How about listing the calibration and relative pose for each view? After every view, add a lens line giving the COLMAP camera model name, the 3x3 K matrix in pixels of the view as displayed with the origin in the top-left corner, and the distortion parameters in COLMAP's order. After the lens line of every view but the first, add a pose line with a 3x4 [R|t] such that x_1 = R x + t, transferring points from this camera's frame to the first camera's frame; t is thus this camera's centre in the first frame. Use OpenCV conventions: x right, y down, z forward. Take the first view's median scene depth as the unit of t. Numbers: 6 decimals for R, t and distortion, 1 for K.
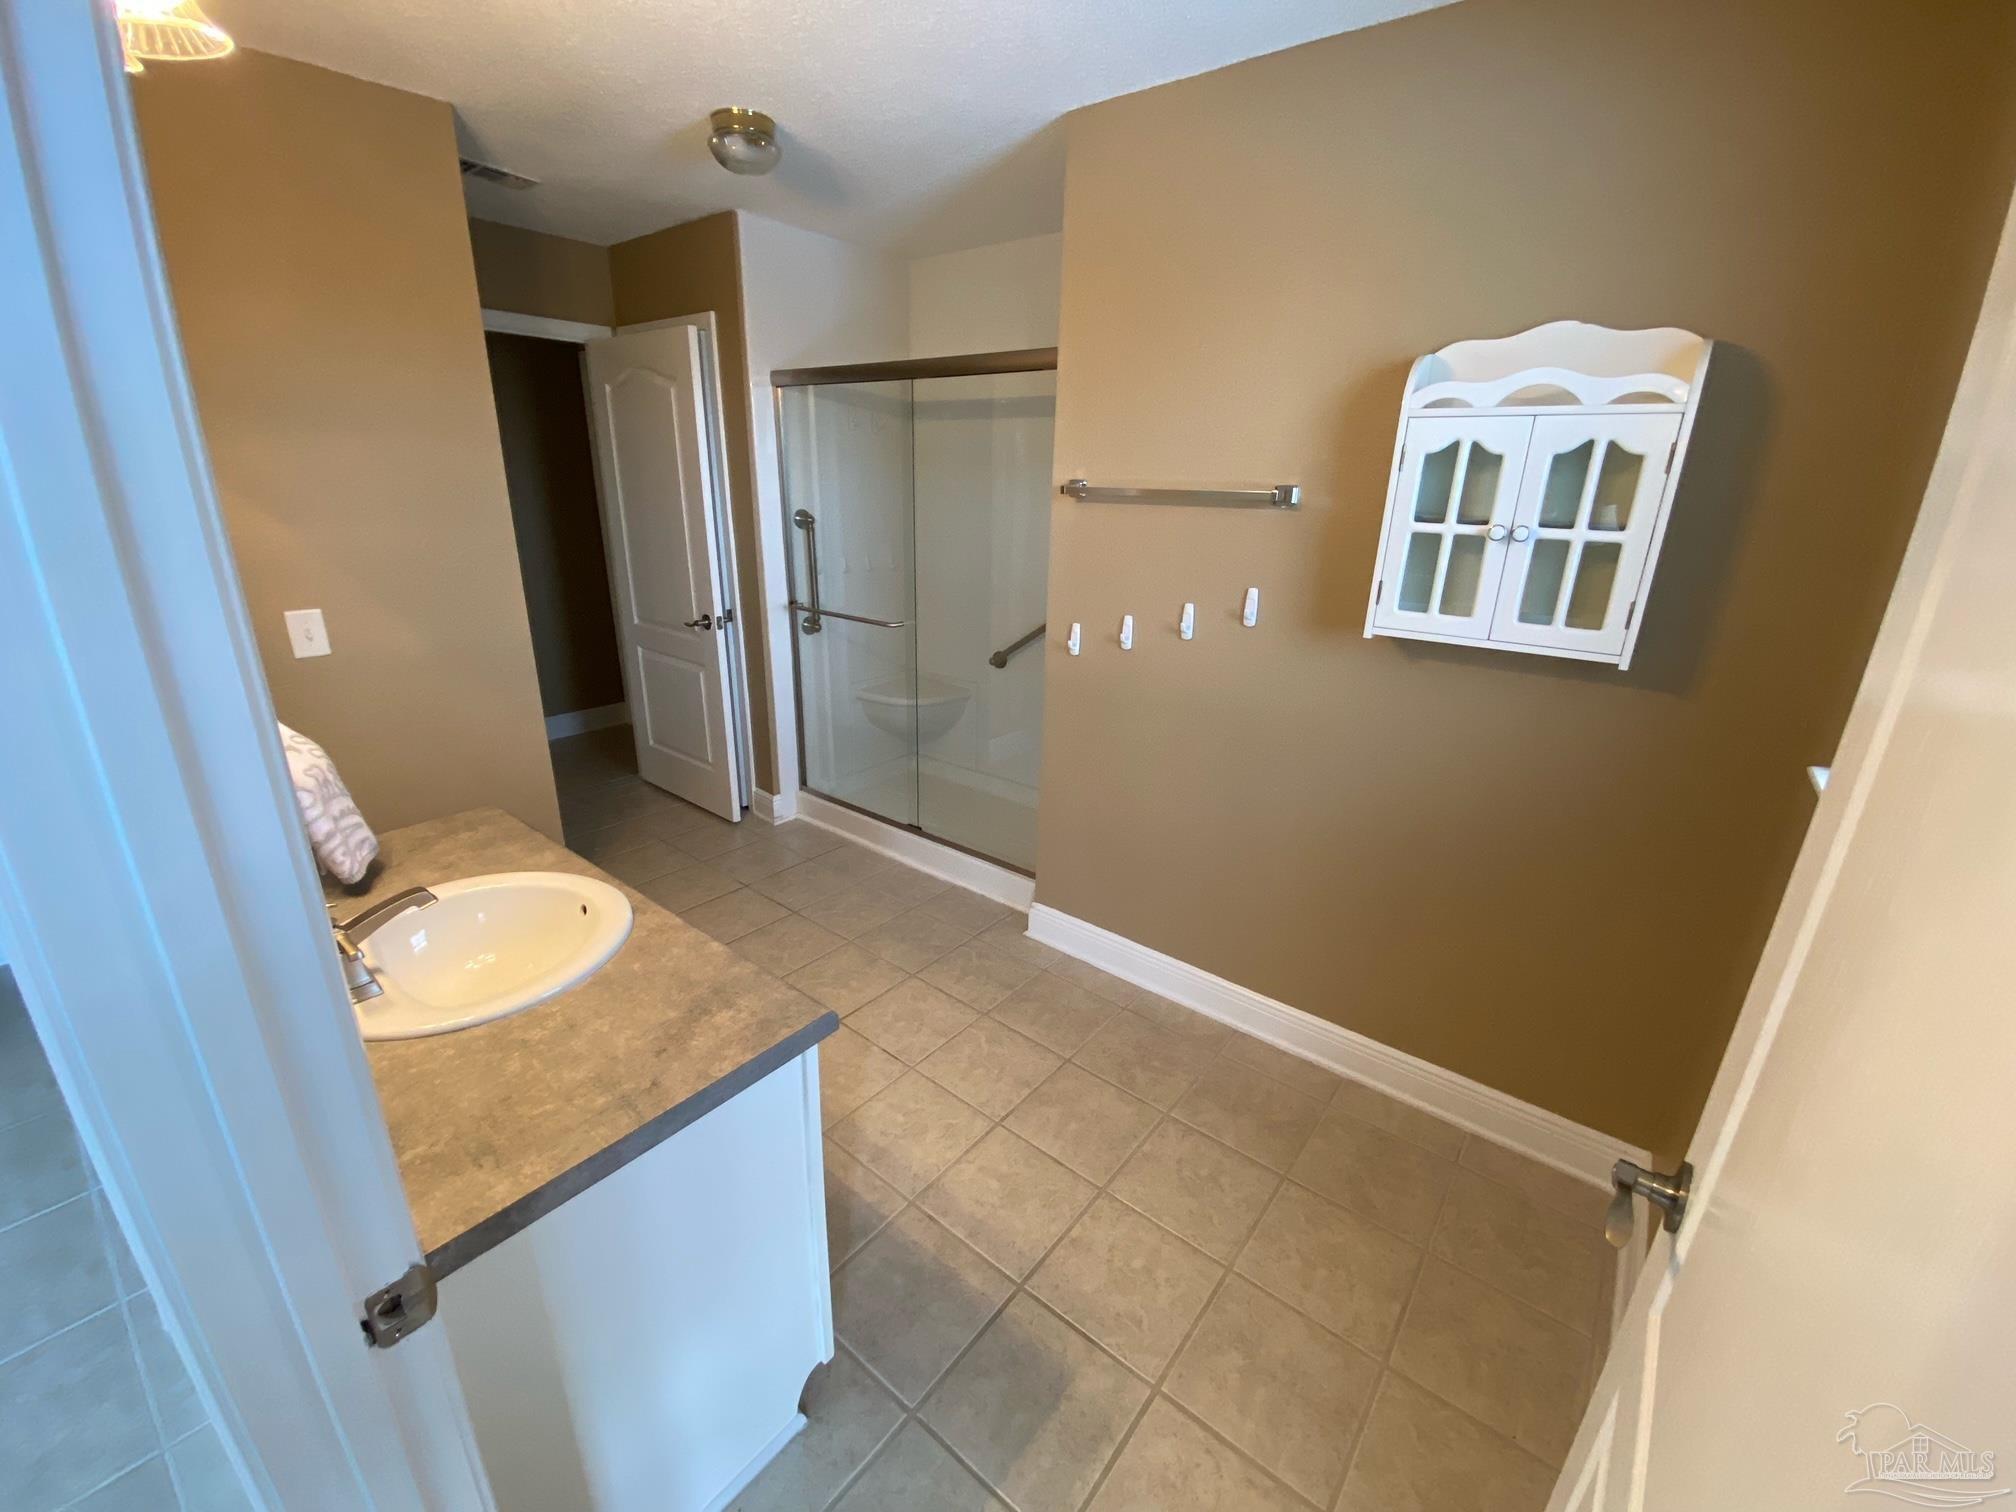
lens RADIAL K [[815.2, 0, 1005.5], [0, 815.2, 754.5], [0, 0, 1]] dist [0.042405, -0.032066]
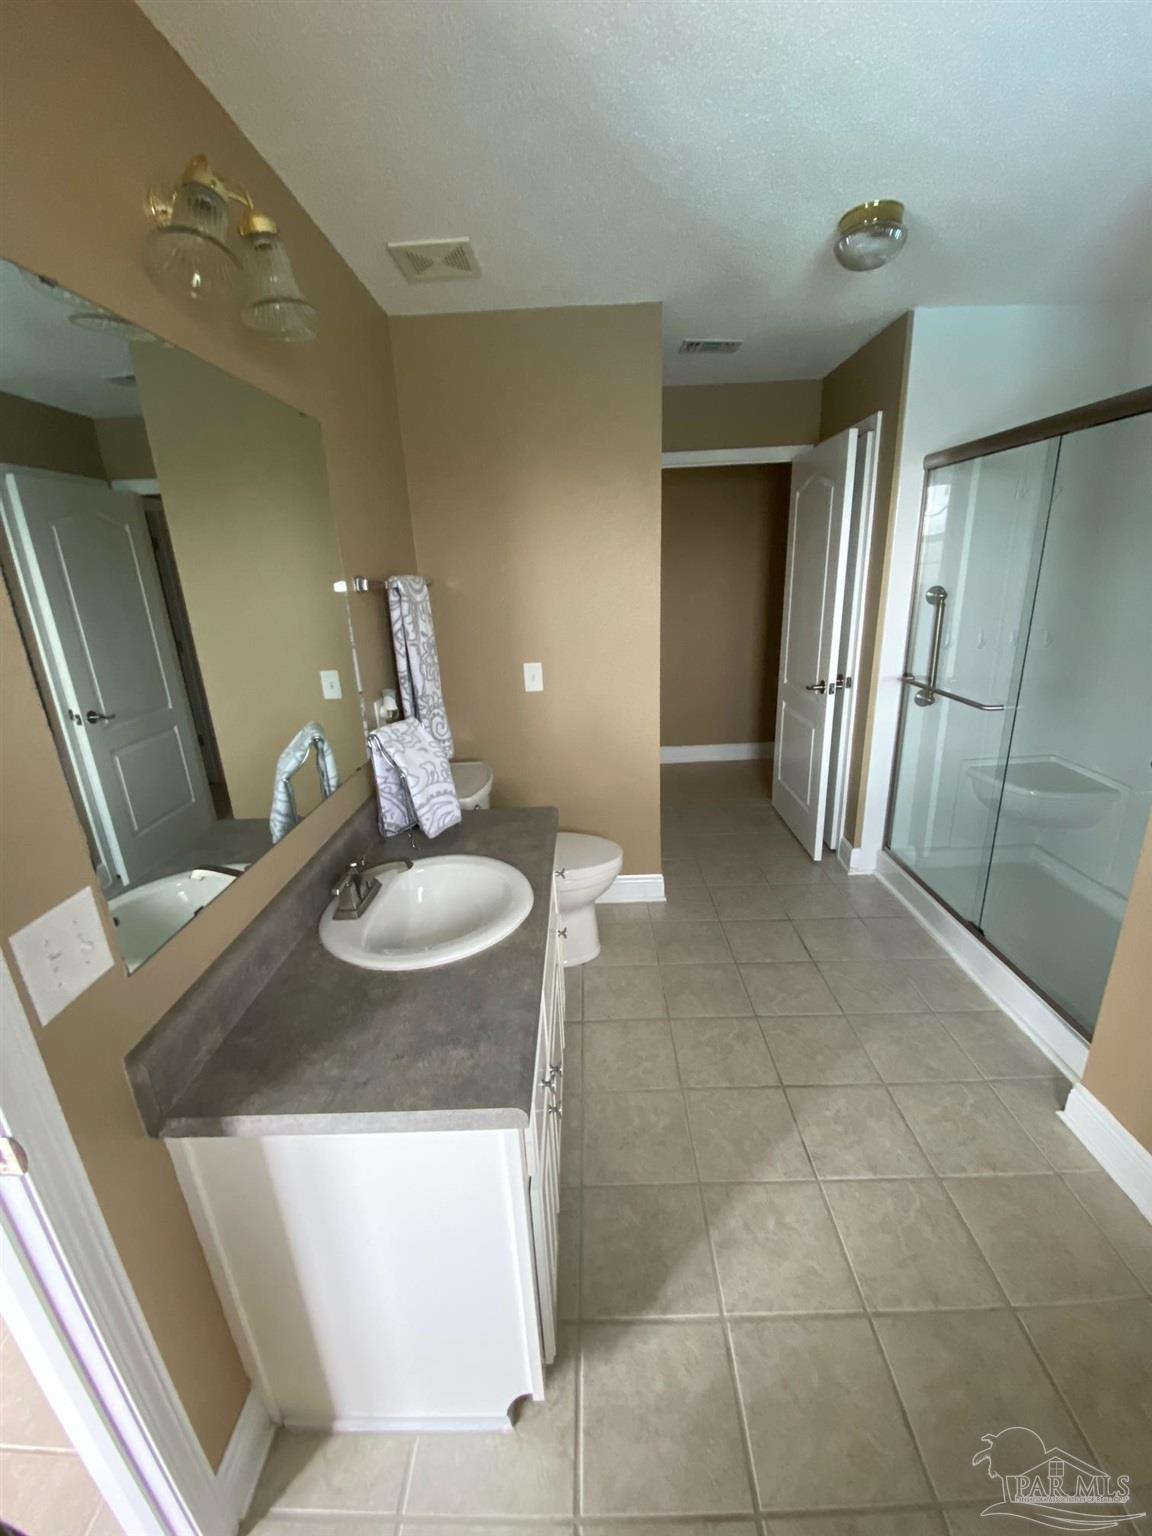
lens RADIAL K [[621.1, 0, 576.0], [0, 621.1, 768.0], [0, 0, 1]] dist [0.042405, -0.032066]
pose [[0.616165, 0.186783, -0.765149, 0.115994], [-0.192304, 0.977749, 0.083822, -0.057063], [0.763780, 0.095493, 0.638374, 0.183671]]
